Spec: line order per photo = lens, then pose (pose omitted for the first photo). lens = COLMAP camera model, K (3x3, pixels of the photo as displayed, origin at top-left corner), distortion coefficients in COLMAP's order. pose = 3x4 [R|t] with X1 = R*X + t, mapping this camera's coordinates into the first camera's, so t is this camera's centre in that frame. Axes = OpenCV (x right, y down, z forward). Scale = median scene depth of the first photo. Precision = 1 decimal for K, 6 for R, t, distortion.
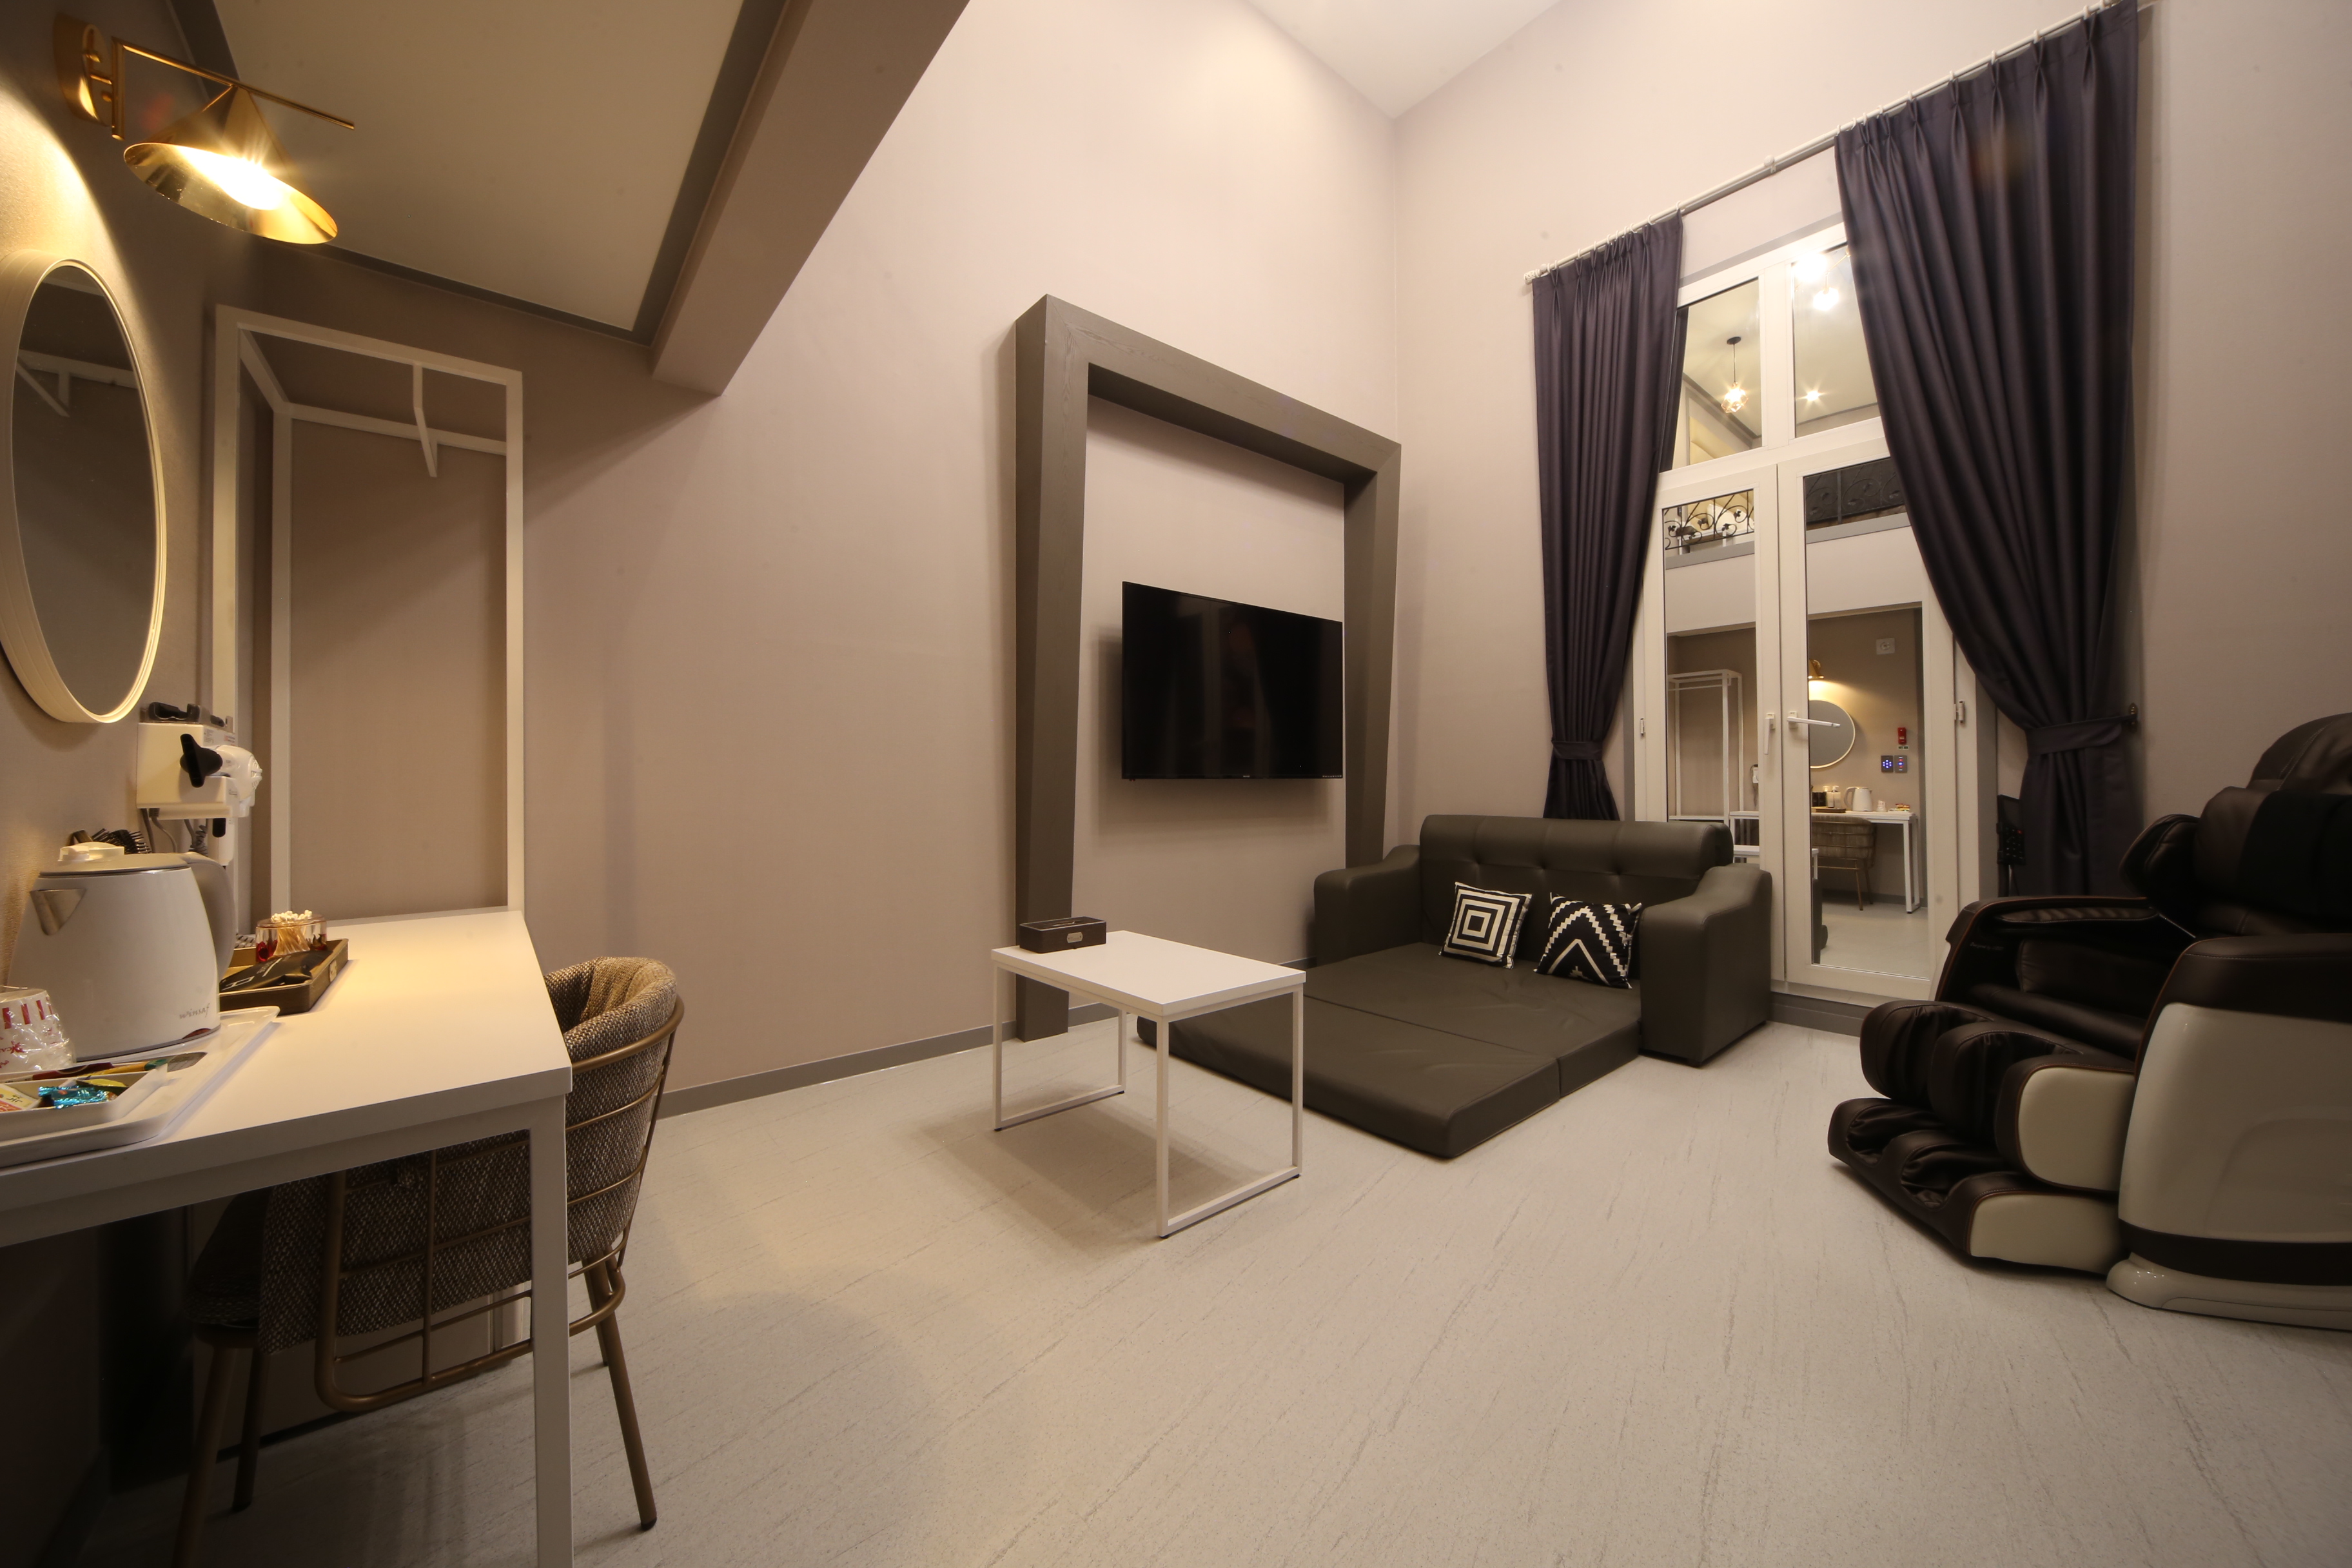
lens RADIAL K [[839.8, 0, 1179.1], [0, 839.8, 769.1], [0, 0, 1]] dist [-0.000138, -0.000052]
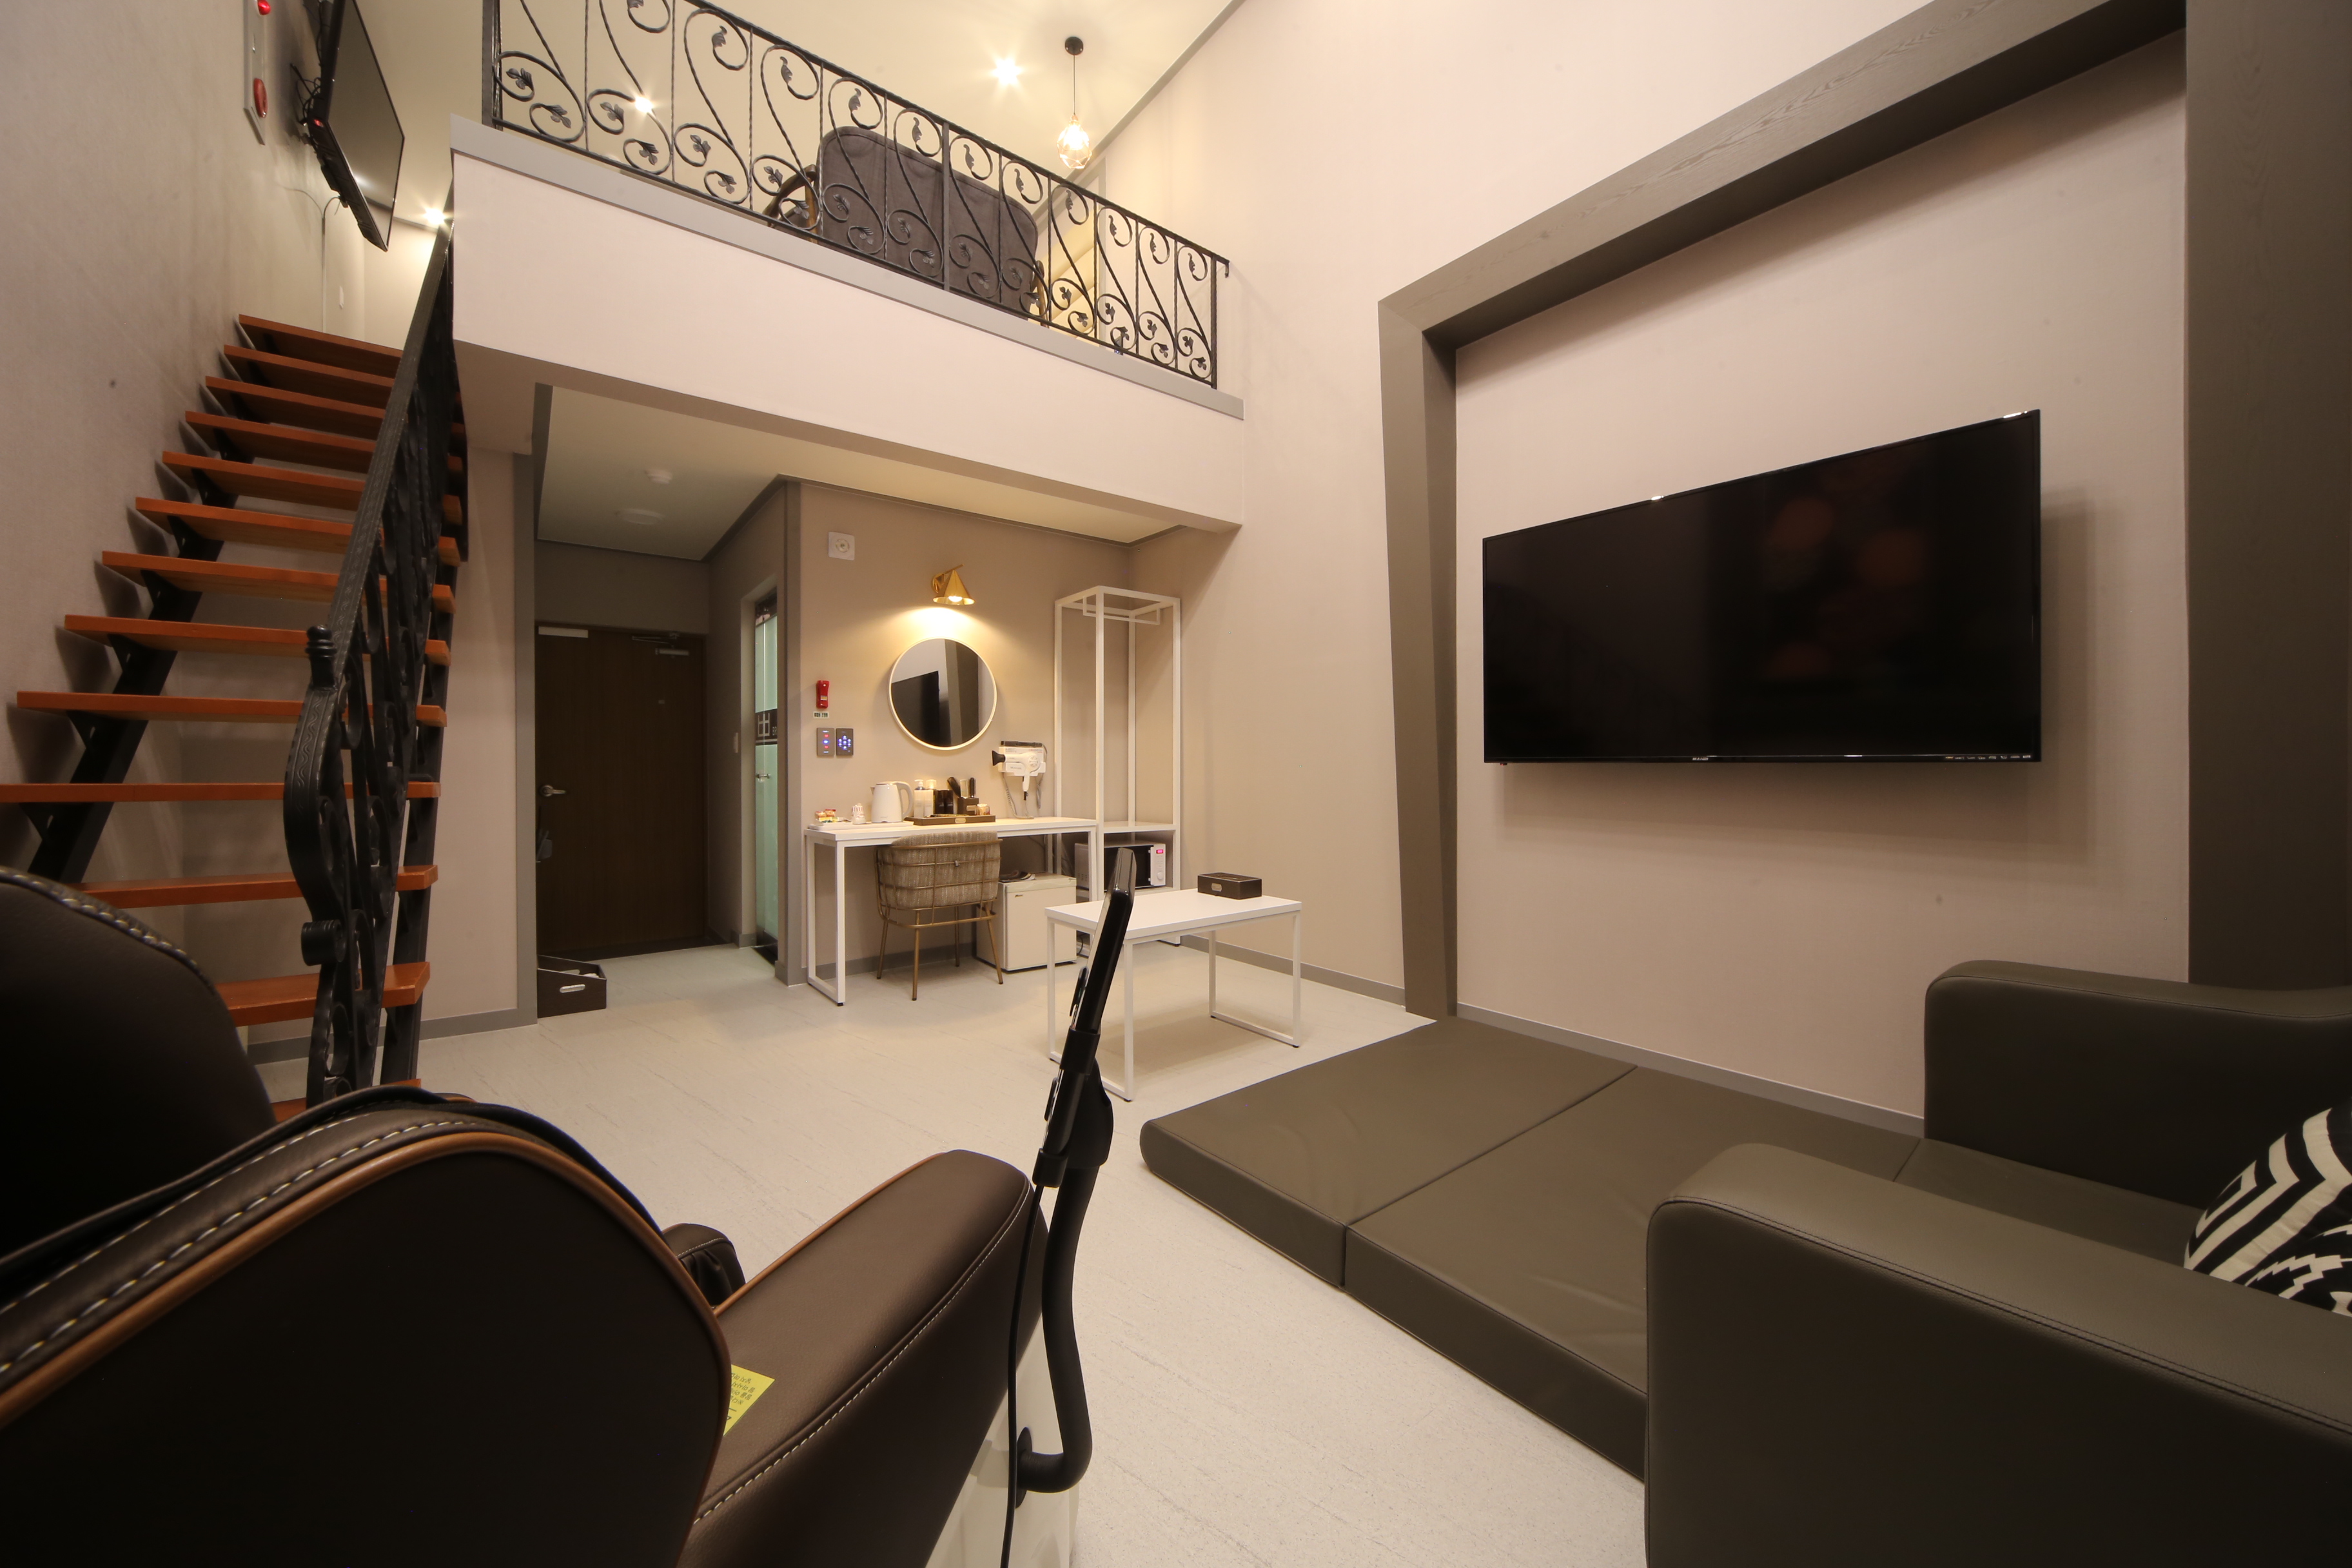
lens RADIAL K [[839.8, 0, 1179.1], [0, 839.8, 769.1], [0, 0, 1]] dist [-0.000138, -0.000052]
pose [[-0.035057, 0.005680, -0.999369, 0.757446], [0.016448, 0.999852, 0.005106, 0.008410], [0.999250, -0.016258, -0.035146, 0.649129]]
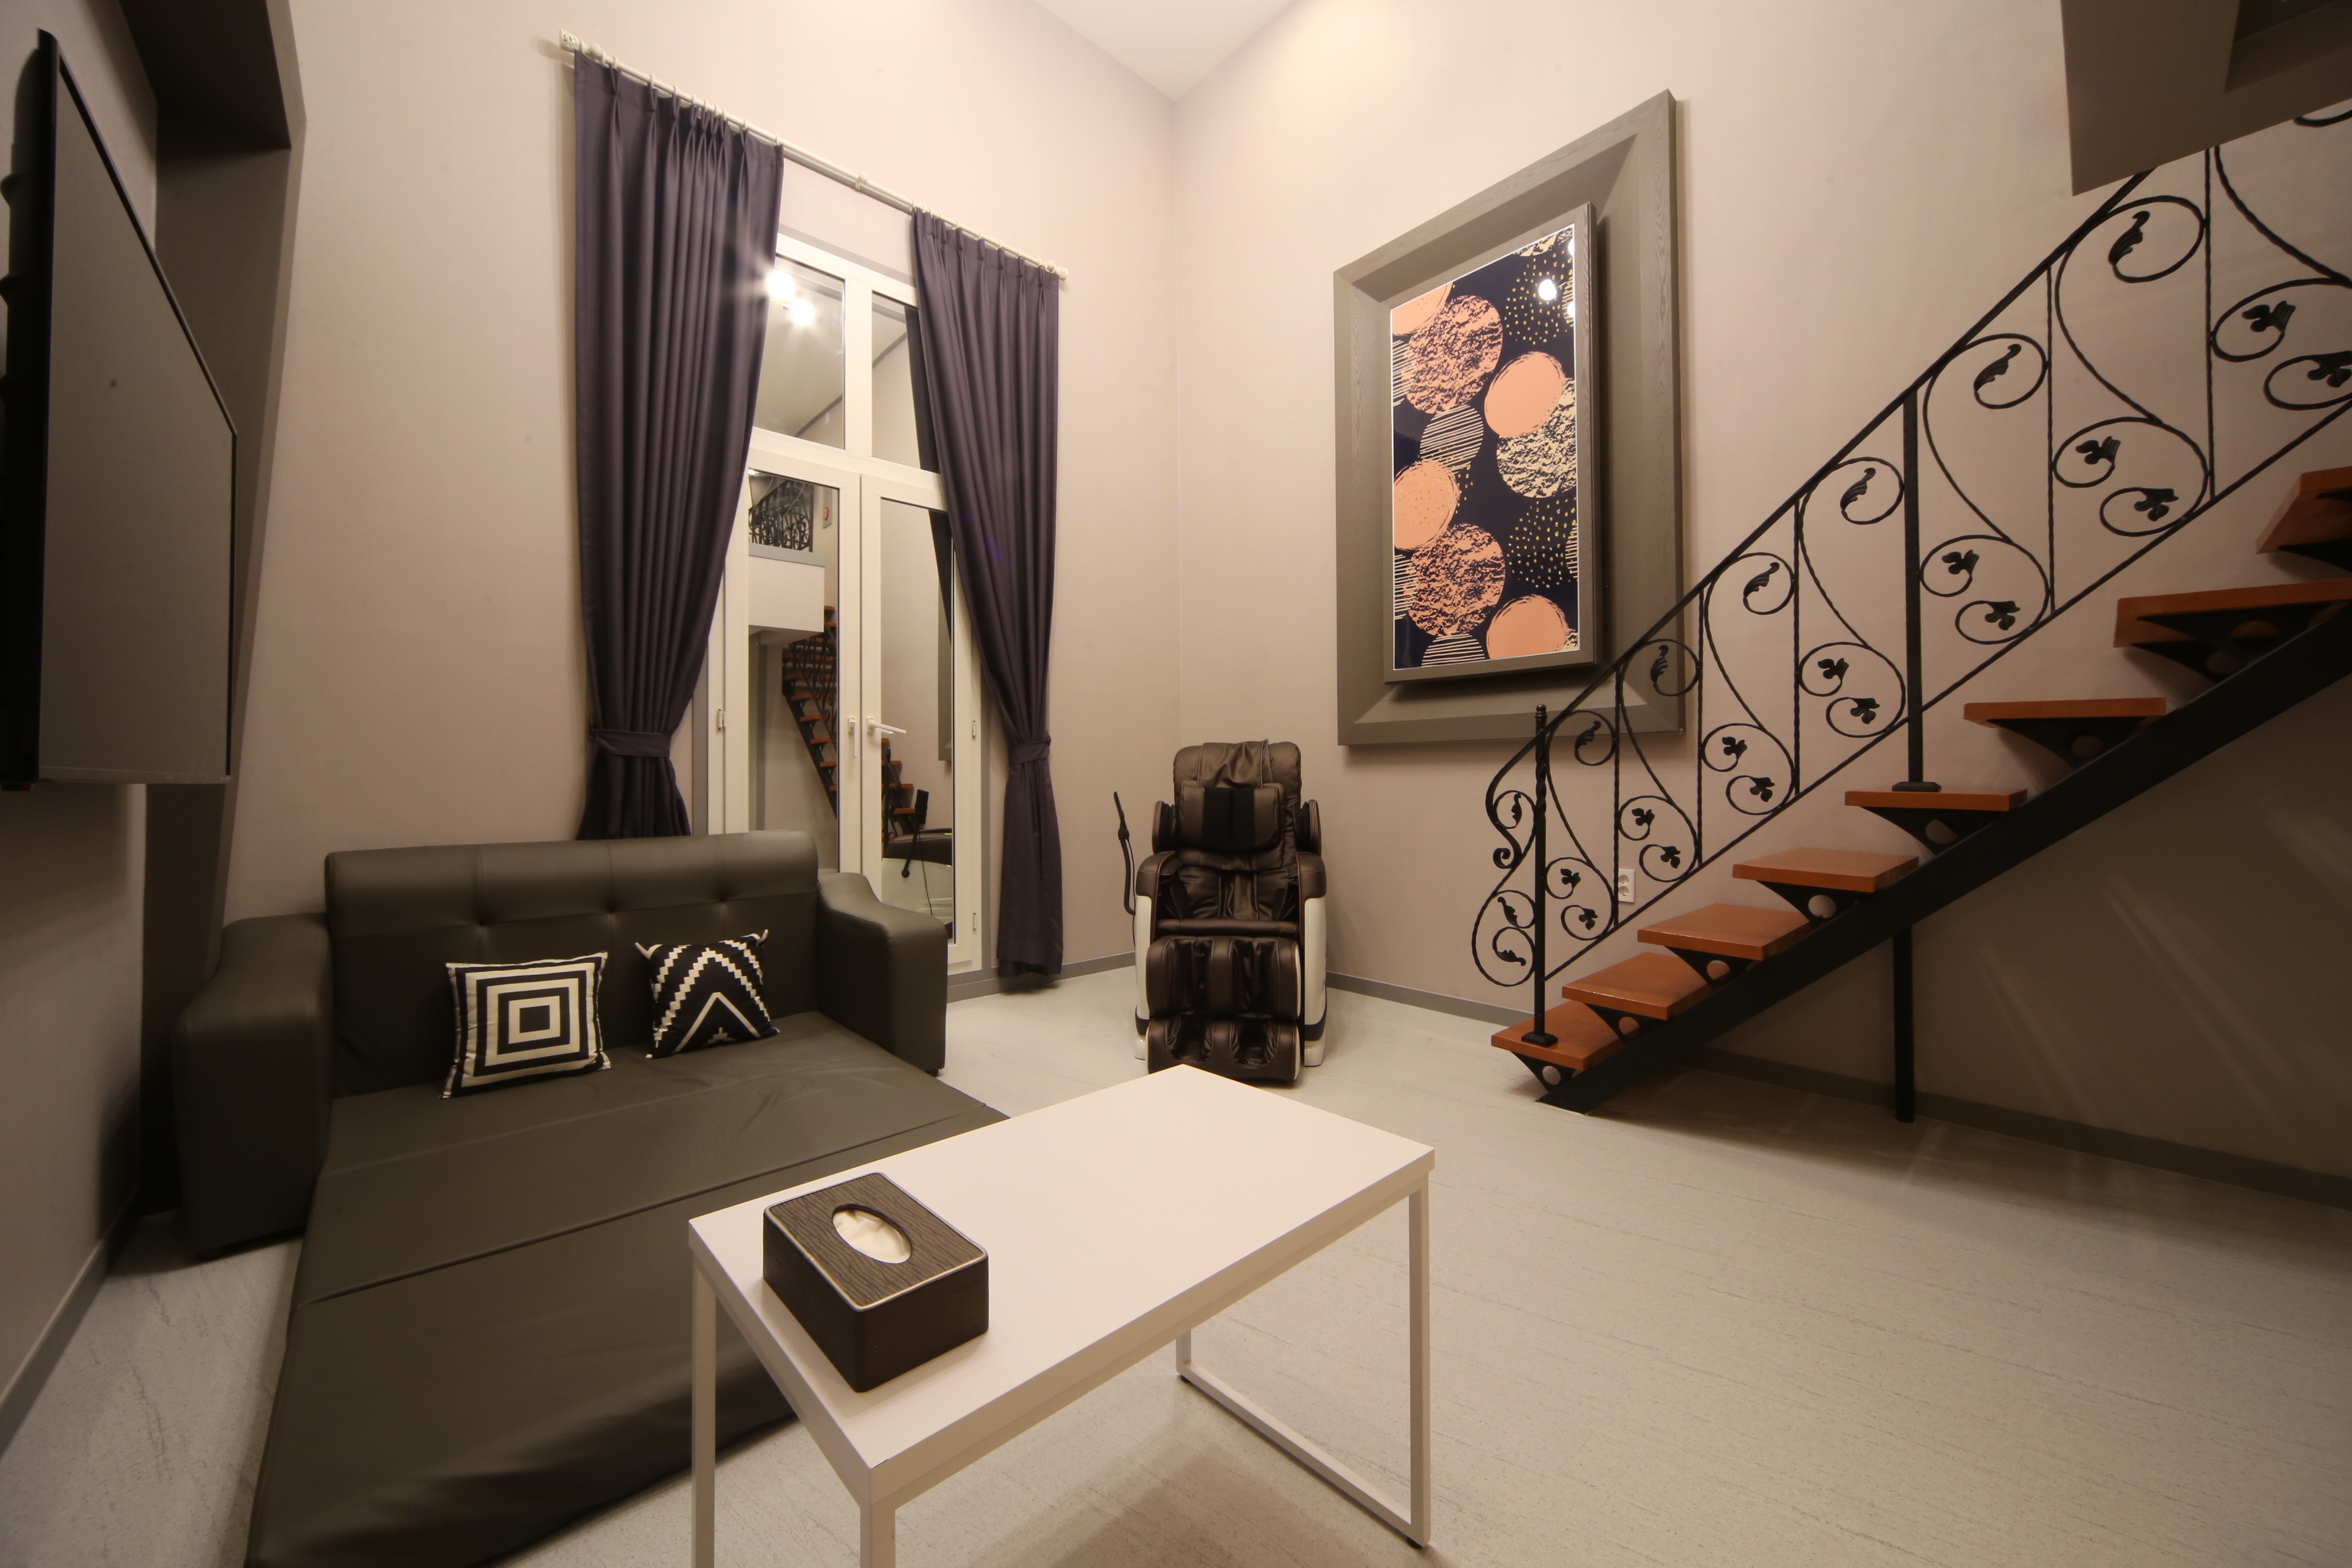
lens RADIAL K [[855.4, 0, 1177.1], [0, 855.4, 769.3], [0, 0, 1]] dist [-0.000376, -0.000013]
pose [[-0.037007, 0.012336, 0.999239, -0.316475], [-0.009090, 0.999878, -0.012681, 0.004948], [-0.999274, -0.009552, -0.036891, 0.599910]]
